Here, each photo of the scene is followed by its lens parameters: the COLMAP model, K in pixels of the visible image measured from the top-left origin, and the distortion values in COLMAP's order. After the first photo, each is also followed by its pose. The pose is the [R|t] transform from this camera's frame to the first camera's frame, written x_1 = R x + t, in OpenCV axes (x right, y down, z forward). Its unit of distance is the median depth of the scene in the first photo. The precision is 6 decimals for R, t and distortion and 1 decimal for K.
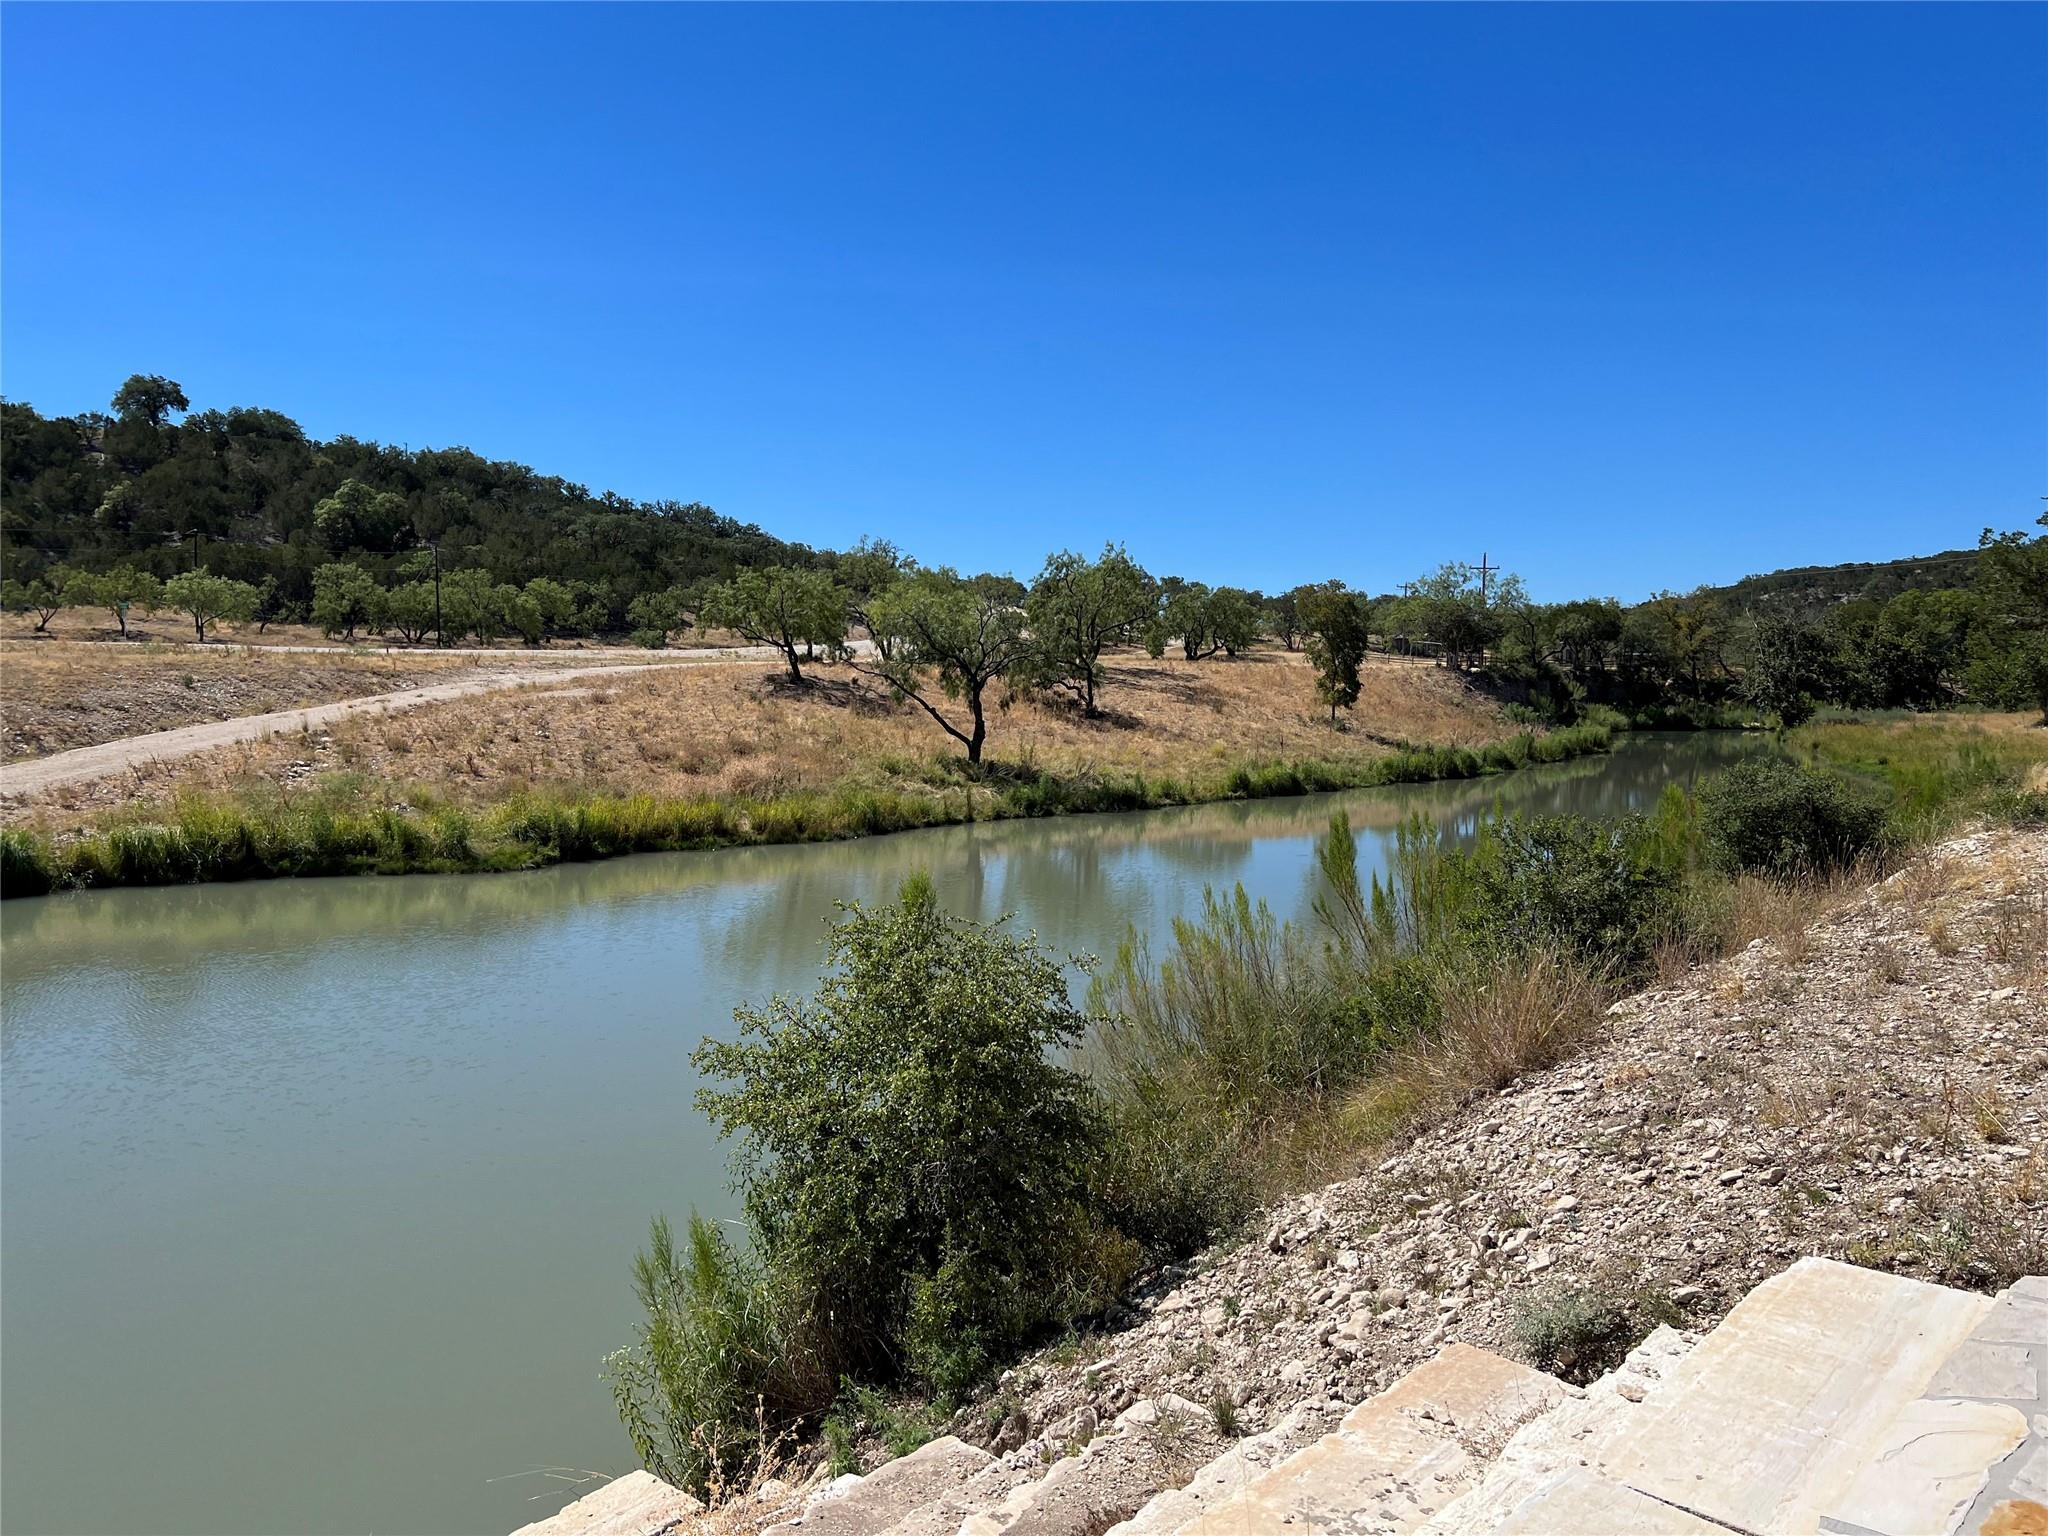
lens RADIAL K [[1560.1, 0, 1009.3], [0, 1560.1, 786.7], [0, 0, 1]] dist [0.050168, -0.041211]
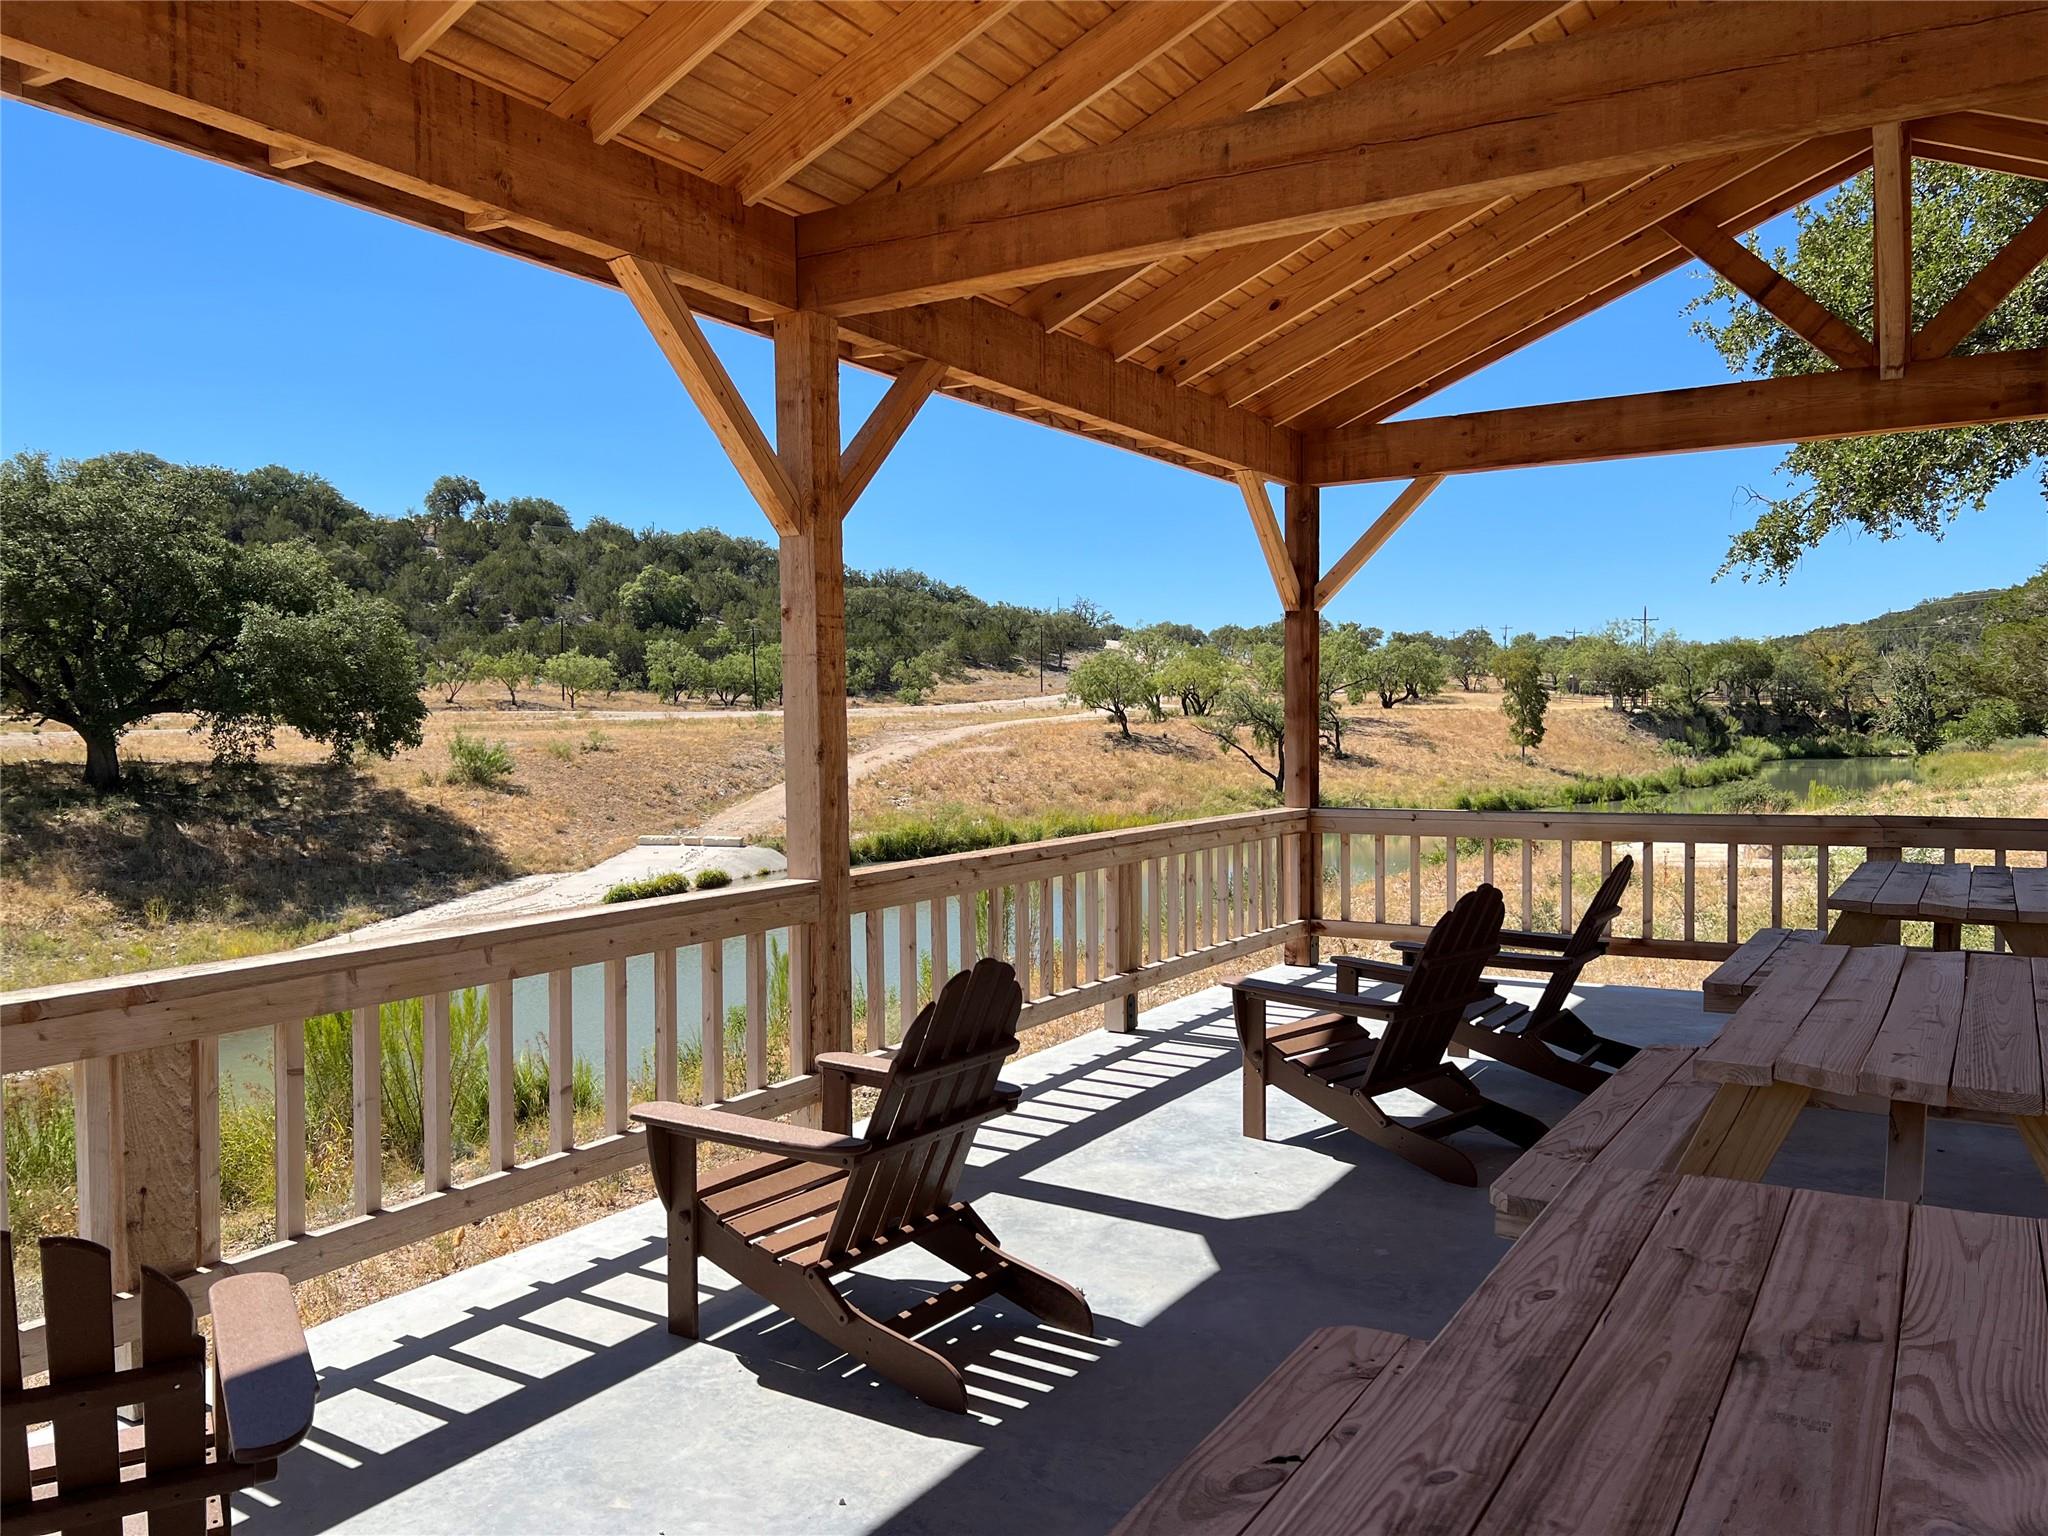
lens RADIAL K [[1560.1, 0, 1009.3], [0, 1560.1, 786.7], [0, 0, 1]] dist [0.050168, -0.041211]
pose [[0.995221, -0.015667, -0.096388, -0.108385], [0.013355, 0.999609, -0.024586, 0.009770], [0.096735, 0.023181, 0.995040, -0.397418]]
